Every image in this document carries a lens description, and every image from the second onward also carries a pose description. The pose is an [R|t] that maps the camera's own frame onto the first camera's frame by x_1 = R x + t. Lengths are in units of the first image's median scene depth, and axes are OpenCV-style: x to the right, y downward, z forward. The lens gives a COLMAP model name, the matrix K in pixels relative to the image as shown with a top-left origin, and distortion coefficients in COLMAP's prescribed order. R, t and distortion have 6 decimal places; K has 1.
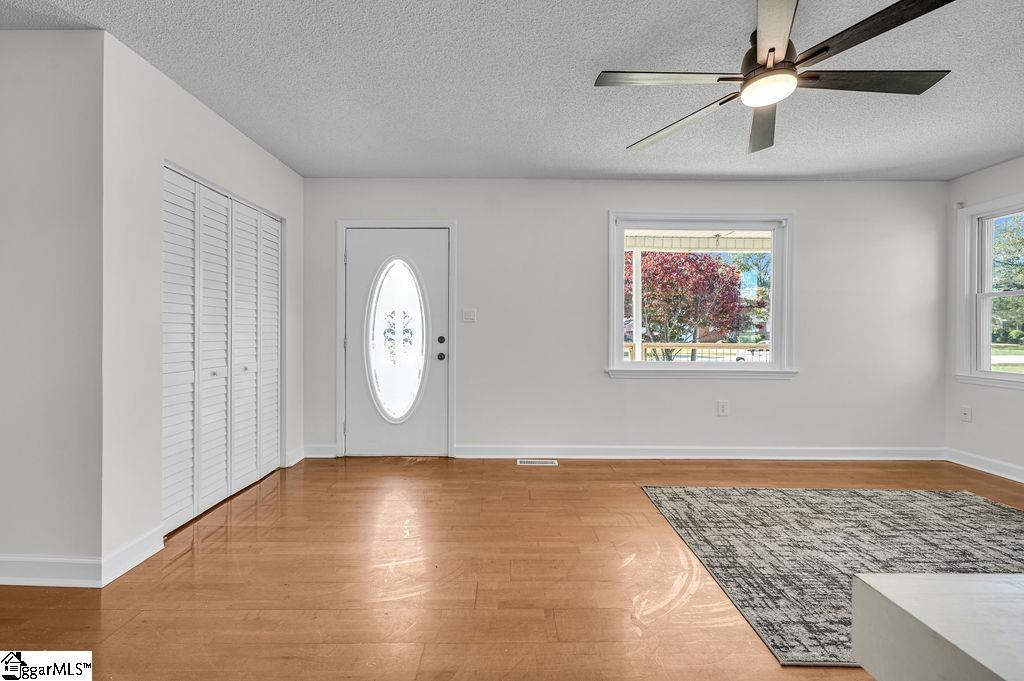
lens RADIAL K [[418.0, 0, 511.1], [0, 418.0, 335.5], [0, 0, 1]] dist [-0.002868, 0.000085]
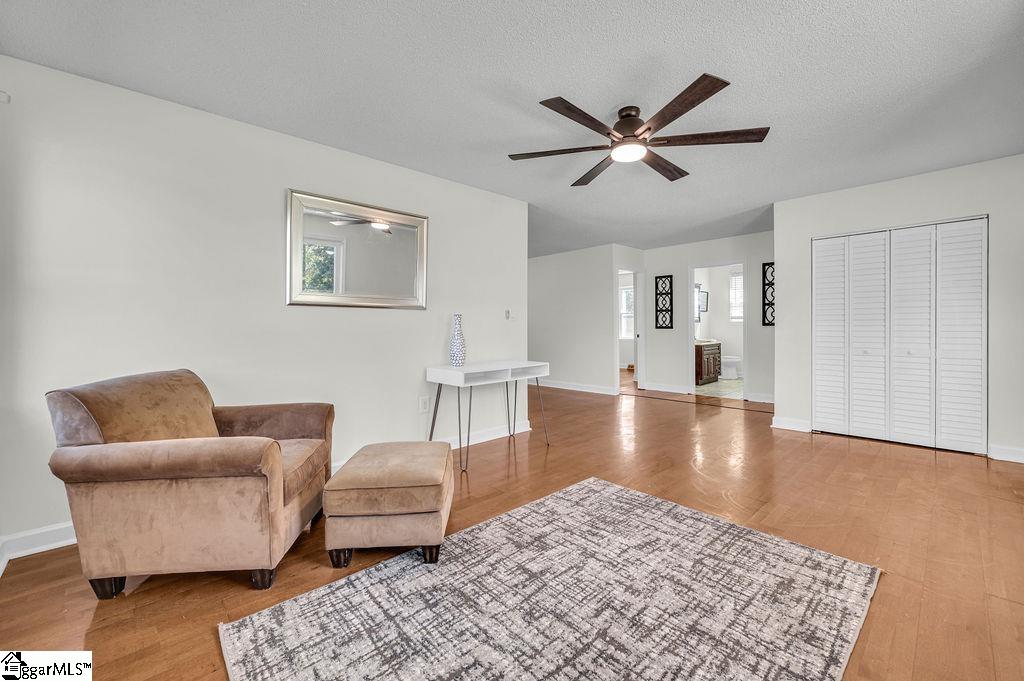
lens RADIAL K [[418.0, 0, 510.4], [0, 418.0, 332.3], [0, 0, 1]] dist [-0.002868, 0.000085]
pose [[-0.732004, 0.013179, -0.681173, 1.459319], [-0.000187, 0.999809, 0.019545, -0.012528], [0.681301, 0.014434, -0.731861, 1.367176]]
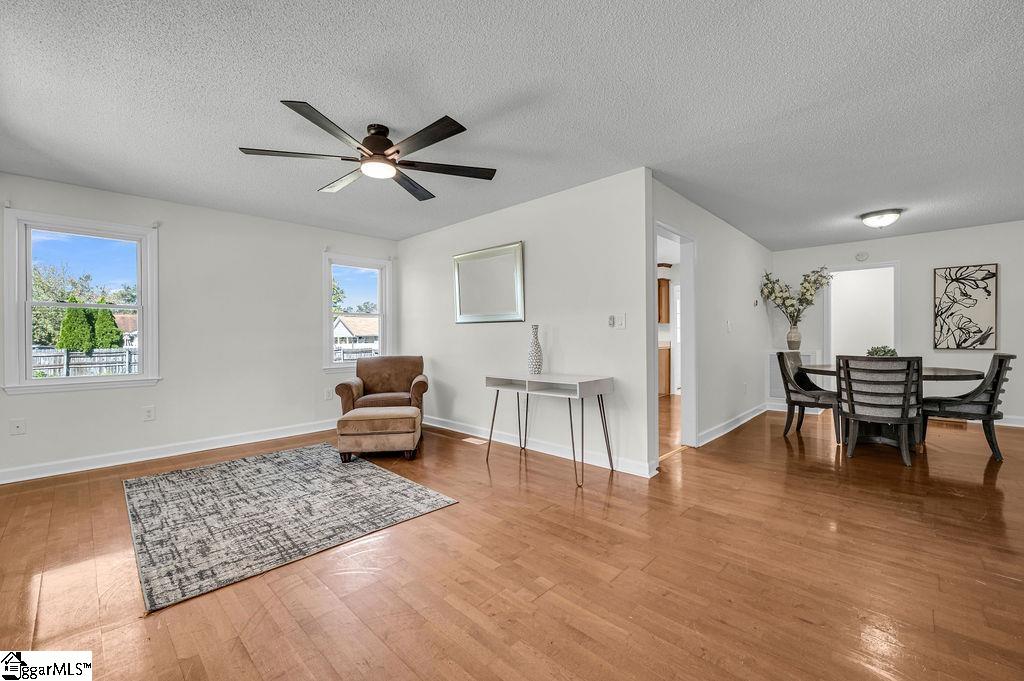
lens RADIAL K [[418.0, 0, 507.4], [0, 418.0, 335.5], [0, 0, 1]] dist [-0.002868, 0.000085]
pose [[-0.716056, 0.004371, 0.698029, -0.557429], [0.012416, 0.999902, 0.006476, -0.017462], [-0.697932, 0.013303, -0.716041, 1.348229]]
